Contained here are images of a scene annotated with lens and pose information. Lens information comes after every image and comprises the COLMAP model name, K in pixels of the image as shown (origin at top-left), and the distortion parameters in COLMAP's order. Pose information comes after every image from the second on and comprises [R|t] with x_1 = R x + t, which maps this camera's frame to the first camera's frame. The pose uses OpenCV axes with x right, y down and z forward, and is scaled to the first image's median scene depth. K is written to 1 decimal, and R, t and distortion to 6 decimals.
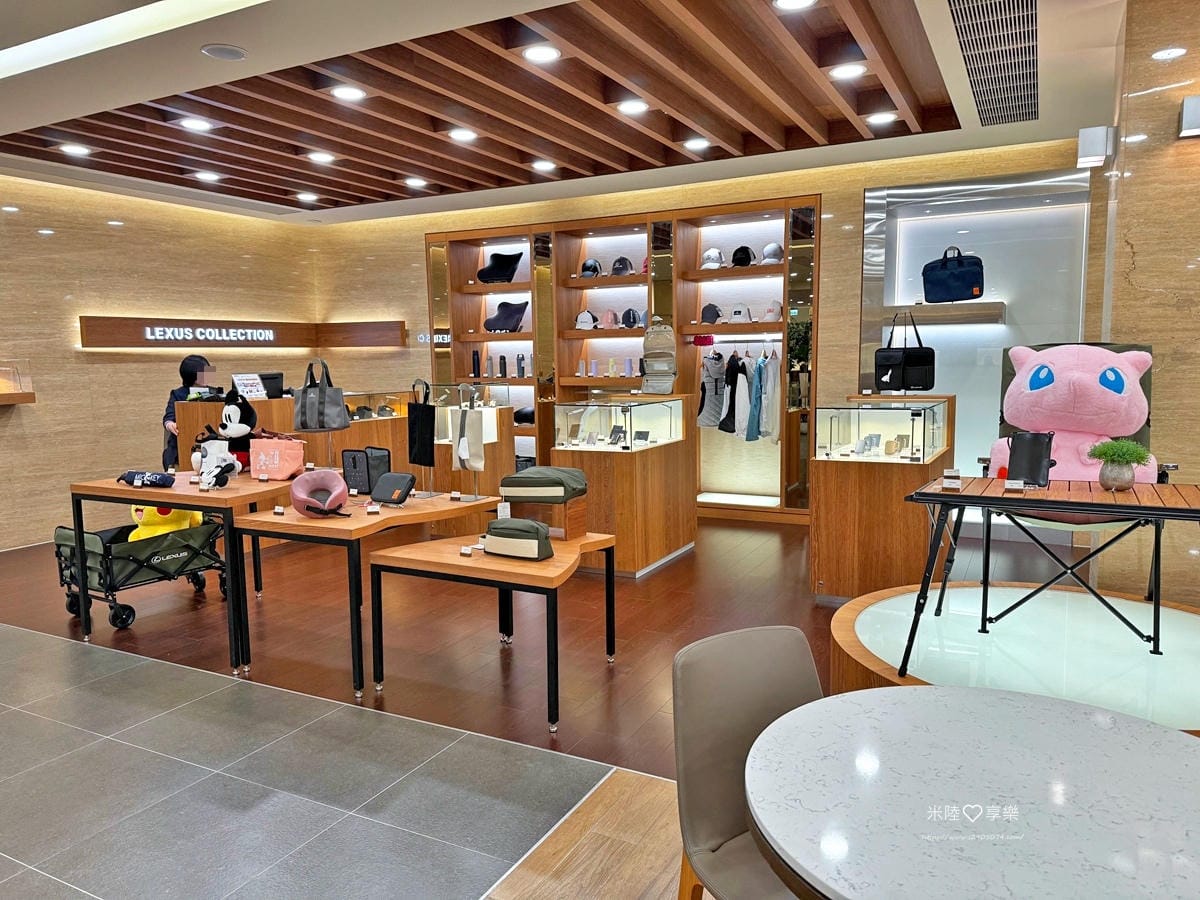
lens RADIAL K [[850.6, 0, 609.9], [0, 850.6, 451.5], [0, 0, 1]] dist [0.033373, -0.037208]
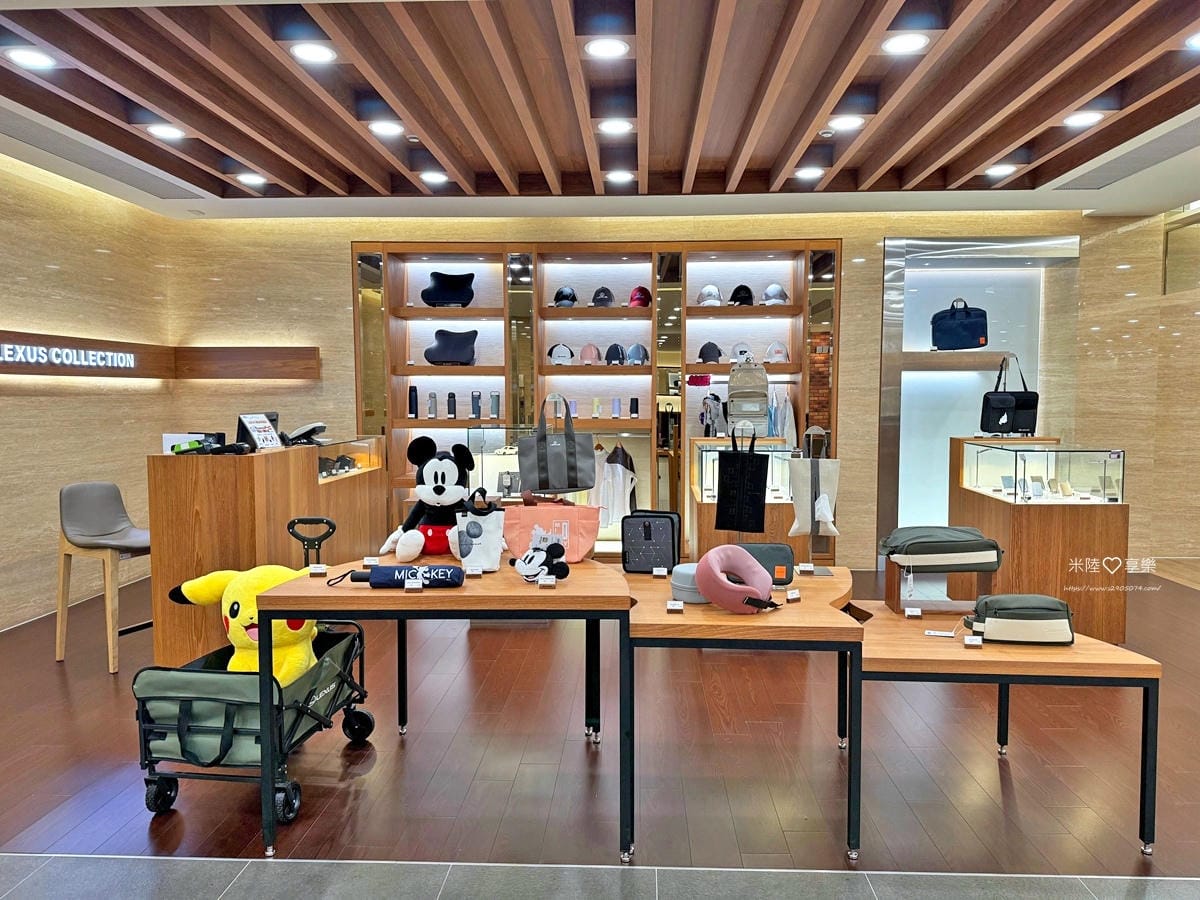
lens RADIAL K [[850.6, 0, 606.0], [0, 850.6, 442.4], [0, 0, 1]] dist [0.033373, -0.037208]
pose [[0.903552, -0.009479, 0.428373, -0.375393], [0.035145, 0.998026, -0.052046, -0.016460], [-0.427034, 0.062082, 0.902102, 0.194254]]
